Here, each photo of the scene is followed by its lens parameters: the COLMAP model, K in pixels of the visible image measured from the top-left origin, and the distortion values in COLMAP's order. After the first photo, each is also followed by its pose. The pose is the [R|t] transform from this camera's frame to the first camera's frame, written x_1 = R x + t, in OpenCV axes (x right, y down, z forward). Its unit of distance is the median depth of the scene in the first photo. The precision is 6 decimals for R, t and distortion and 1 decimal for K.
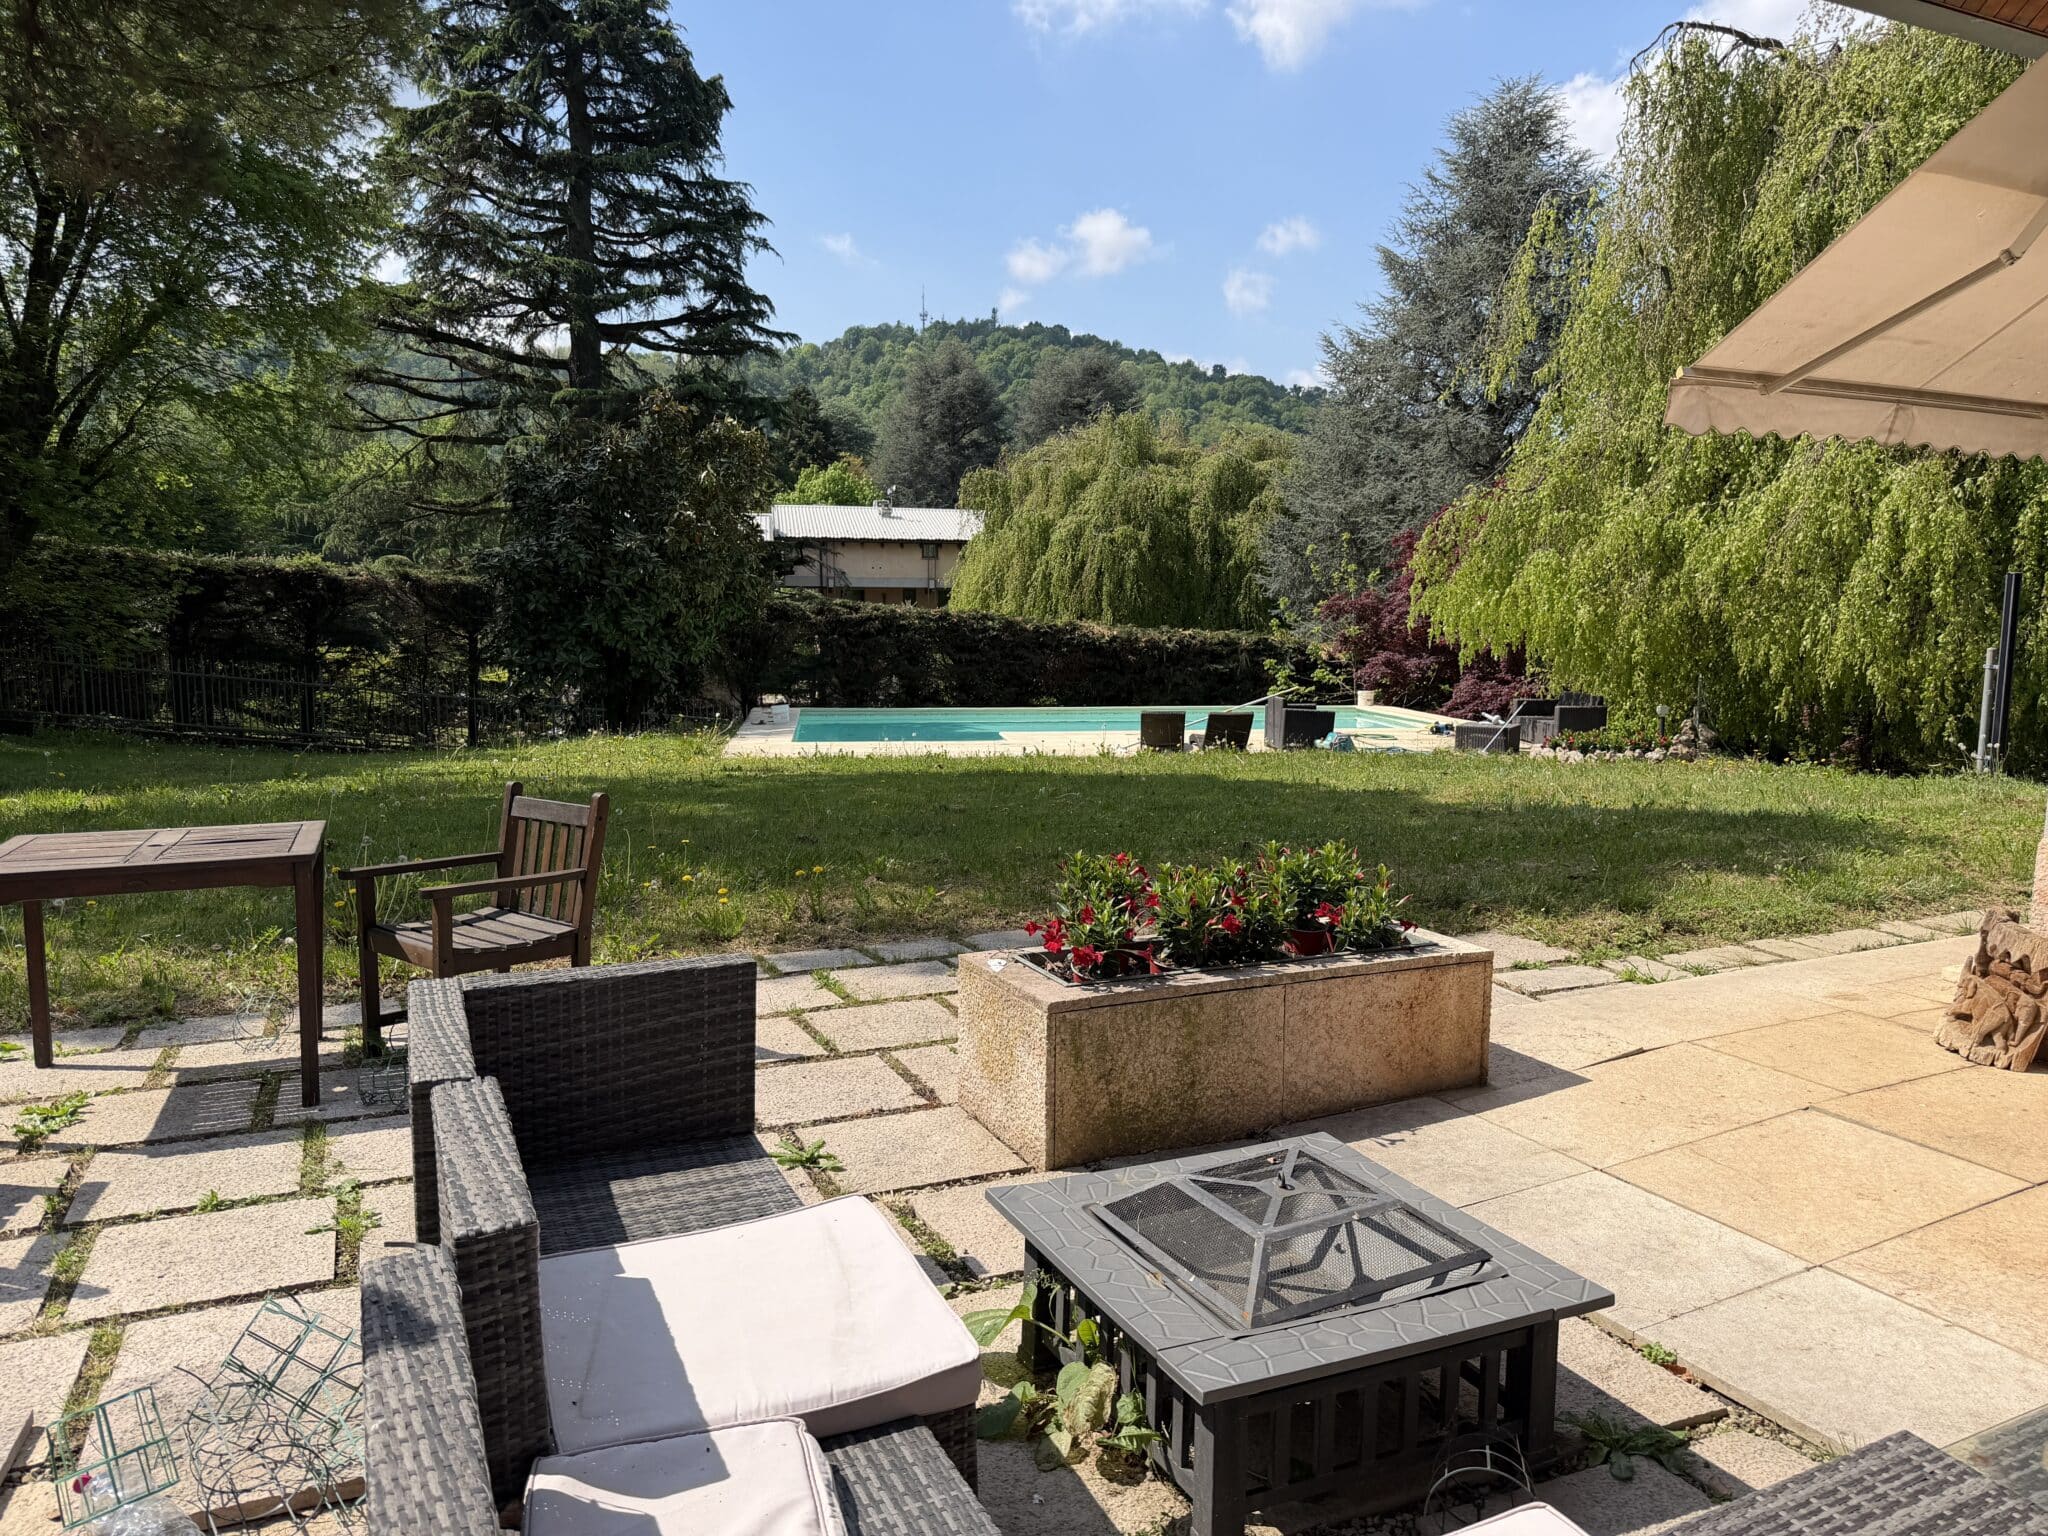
lens RADIAL K [[1427.5, 0, 1019.2], [0, 1427.5, 800.9], [0, 0, 1]] dist [0.043731, -0.055642]
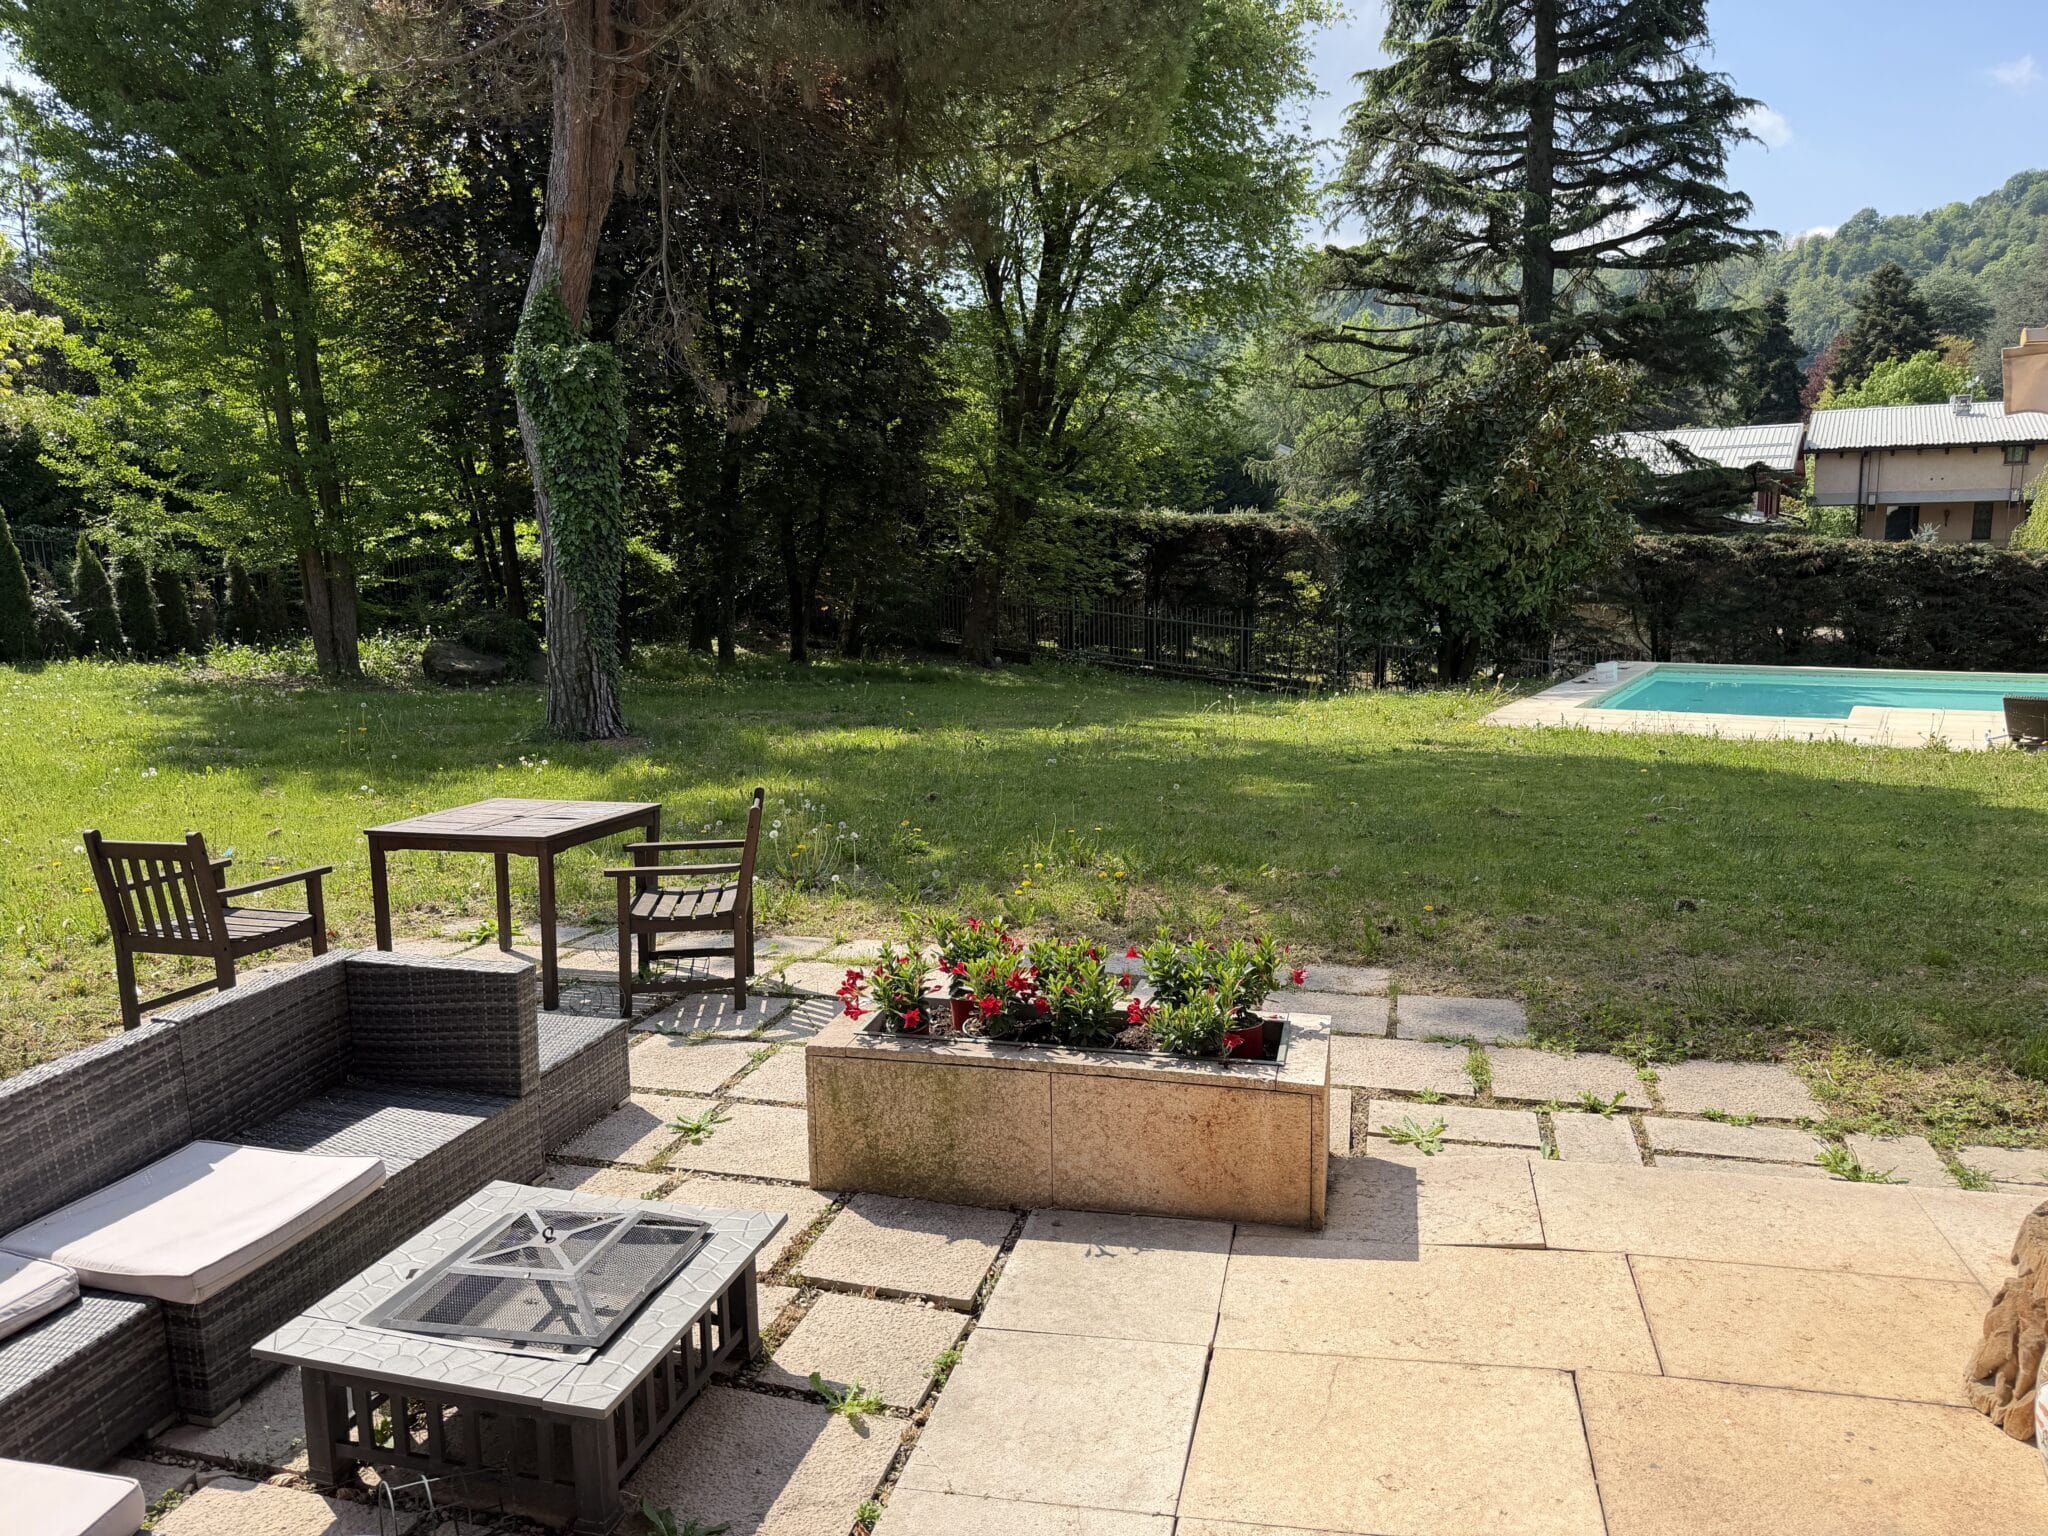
lens RADIAL K [[1427.5, 0, 1012.6], [0, 1427.5, 775.3], [0, 0, 1]] dist [0.043731, -0.055642]
pose [[0.765474, 0.082125, -0.638204, 0.165841], [-0.059578, 0.996607, 0.056786, -0.028710], [0.640702, -0.005445, 0.767770, 0.043224]]
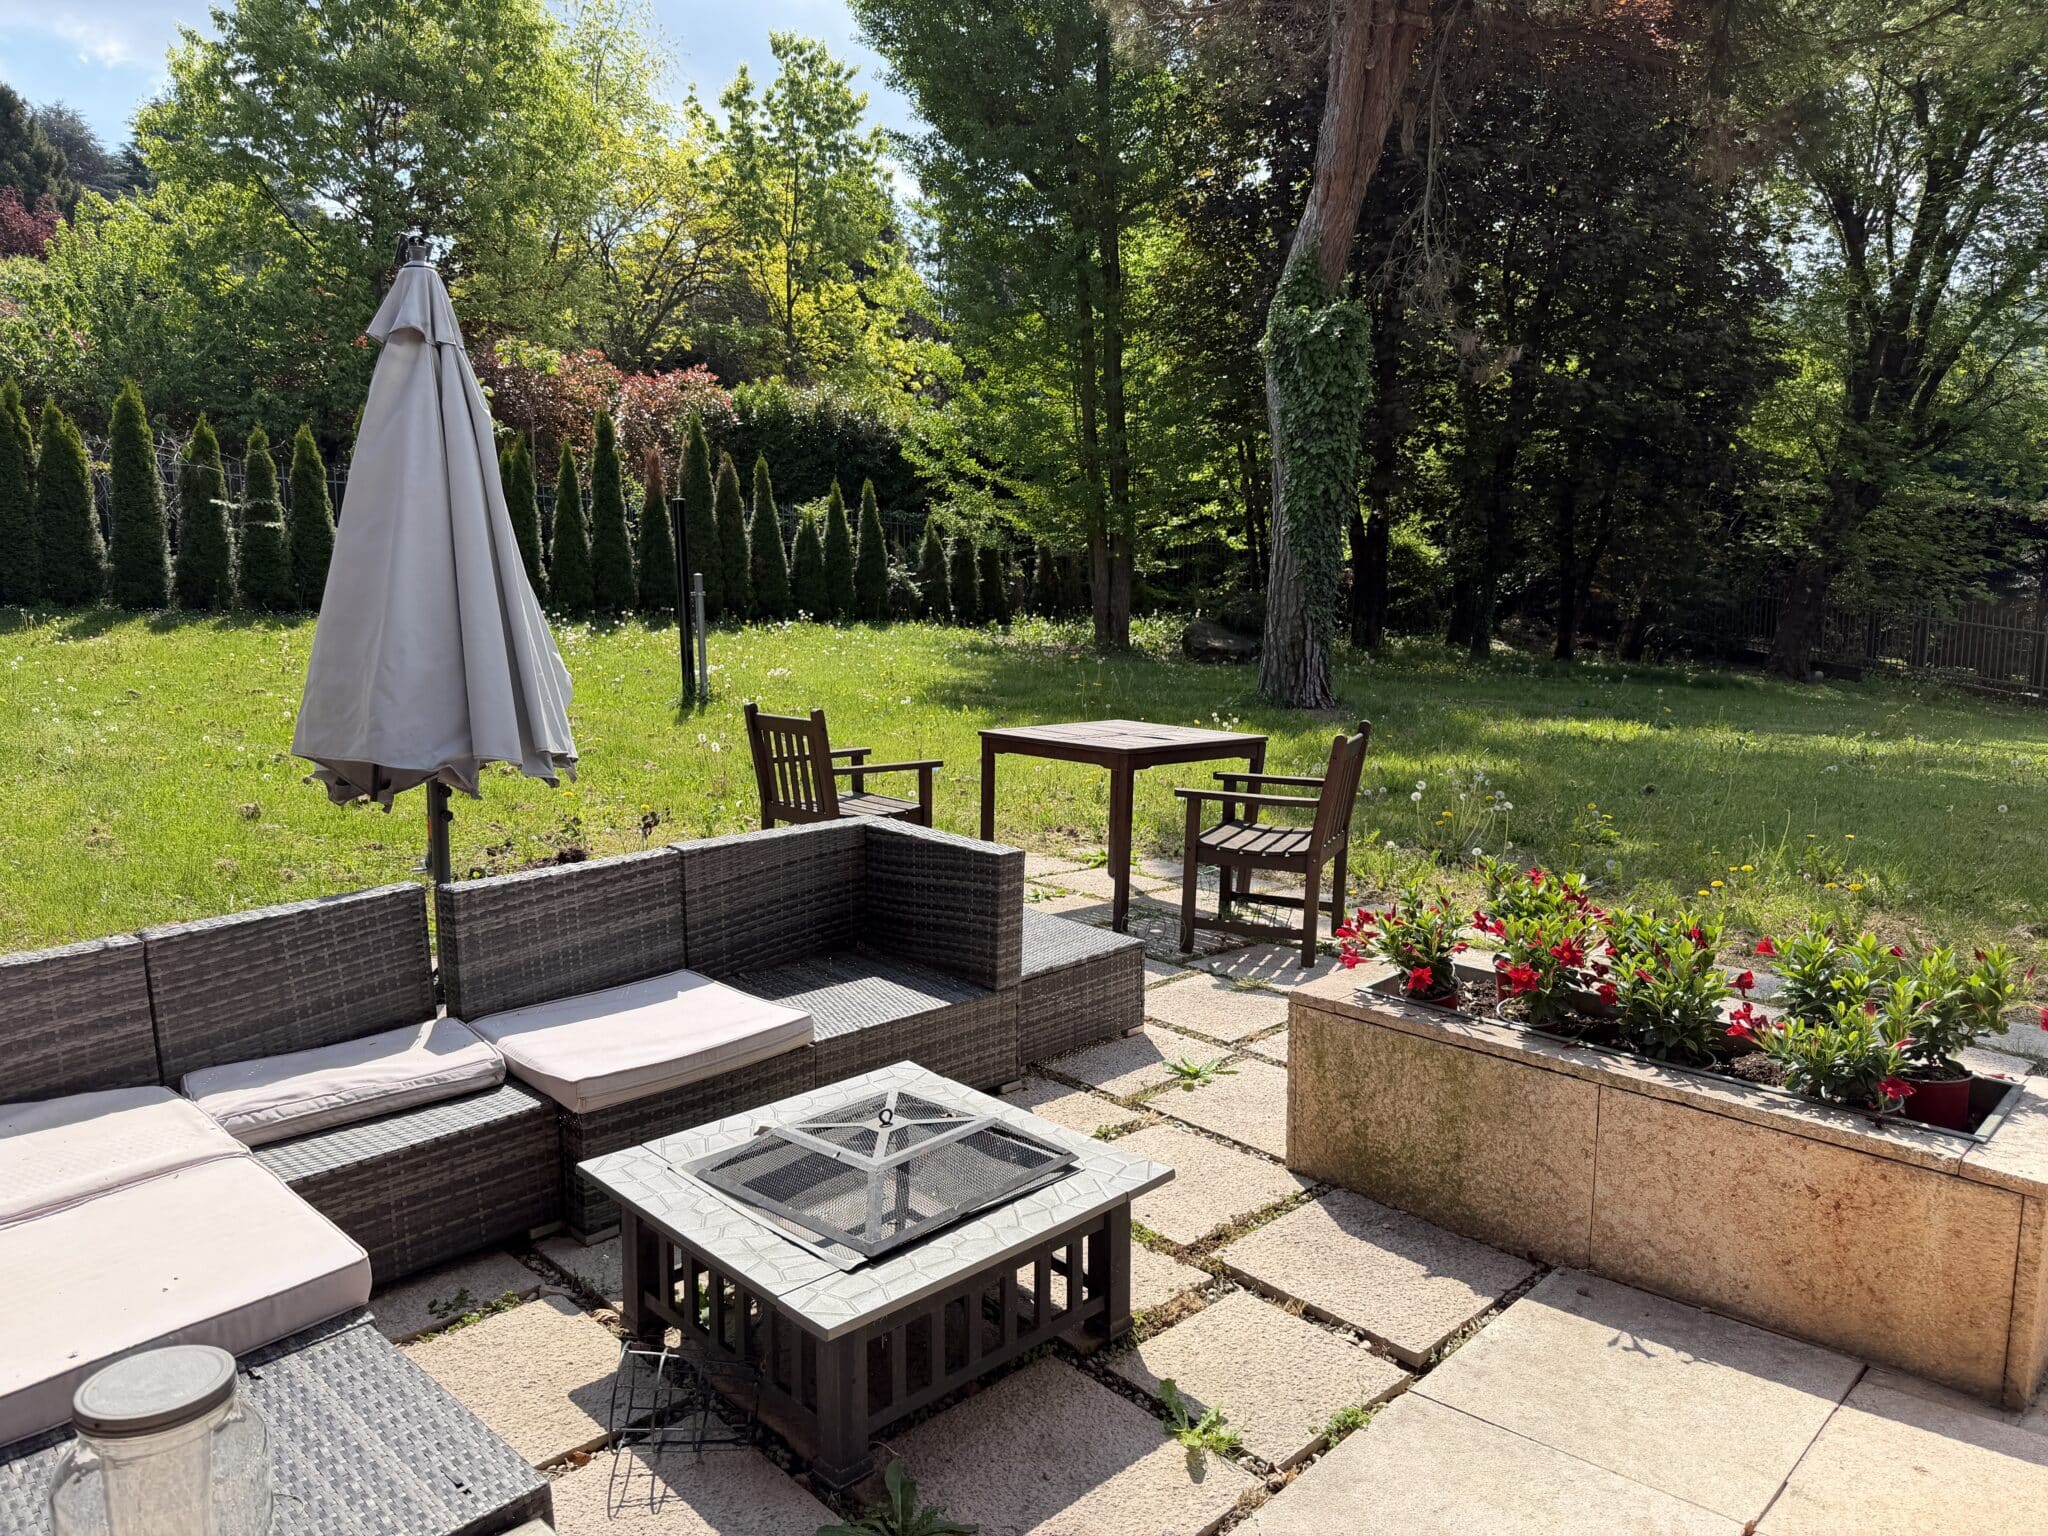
lens RADIAL K [[1427.5, 0, 1028.2], [0, 1427.5, 759.6], [0, 0, 1]] dist [0.043731, -0.055642]
pose [[0.336847, 0.124525, -0.933289, 0.156503], [-0.121311, 0.988694, 0.088133, -0.013120], [0.933712, 0.083530, 0.348145, 0.096396]]
